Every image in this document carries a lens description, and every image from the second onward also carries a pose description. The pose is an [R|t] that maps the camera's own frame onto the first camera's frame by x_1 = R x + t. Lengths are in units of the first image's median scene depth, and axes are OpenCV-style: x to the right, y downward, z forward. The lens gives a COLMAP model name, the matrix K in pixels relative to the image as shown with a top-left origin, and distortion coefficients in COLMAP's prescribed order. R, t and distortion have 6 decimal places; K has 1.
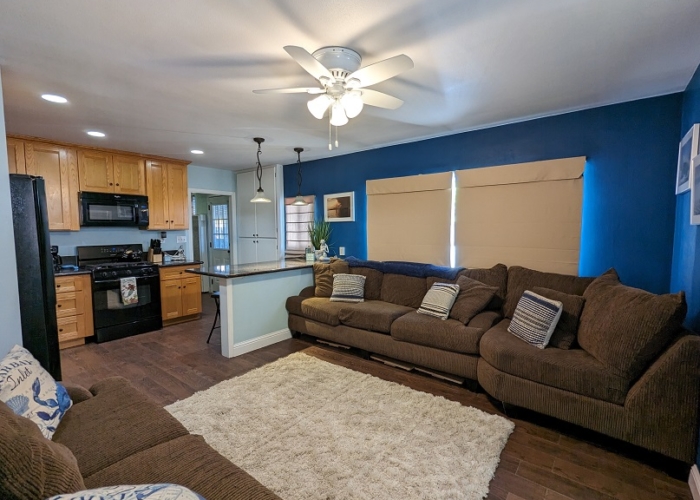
lens RADIAL K [[333.9, 0, 345.9], [0, 333.9, 251.4], [0, 0, 1]] dist [0.012323, 0.000513]
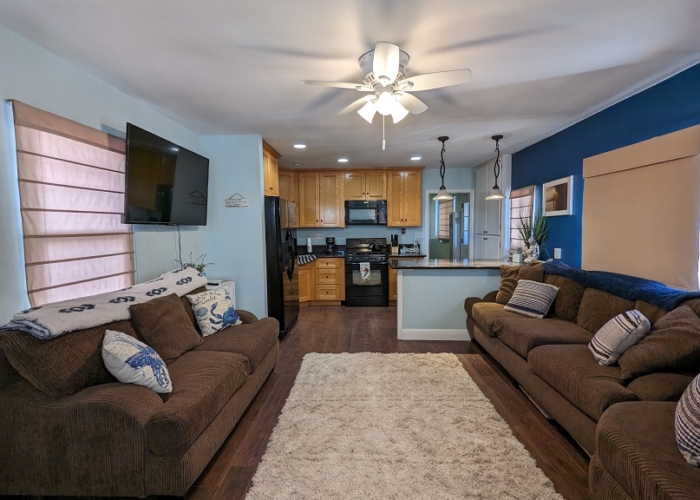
lens RADIAL K [[333.9, 0, 349.8], [0, 333.9, 252.6], [0, 0, 1]] dist [0.012323, 0.000513]
pose [[0.587439, 0.060054, -0.807037, 0.388545], [-0.048356, 0.998066, 0.039070, -0.011118], [0.807823, 0.016074, 0.589206, 0.162123]]
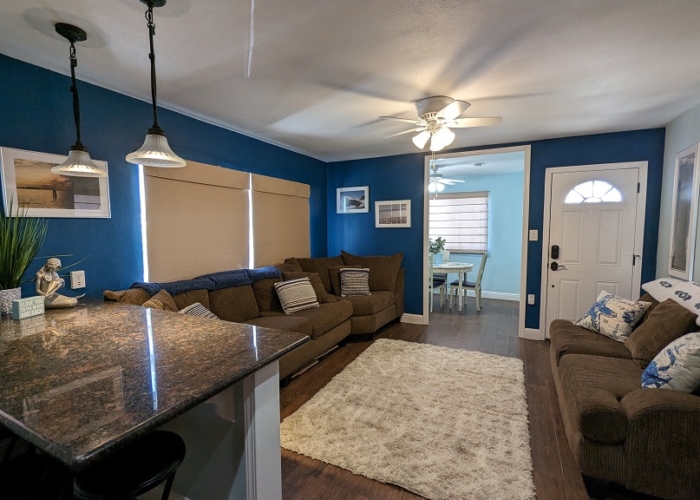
lens RADIAL K [[333.9, 0, 349.0], [0, 333.9, 254.0], [0, 0, 1]] dist [0.012323, 0.000513]
pose [[-0.192902, -0.063240, 0.979178, -0.641574], [0.086712, 0.992918, 0.081211, -0.048644], [-0.977379, 0.100573, -0.186052, 0.814580]]
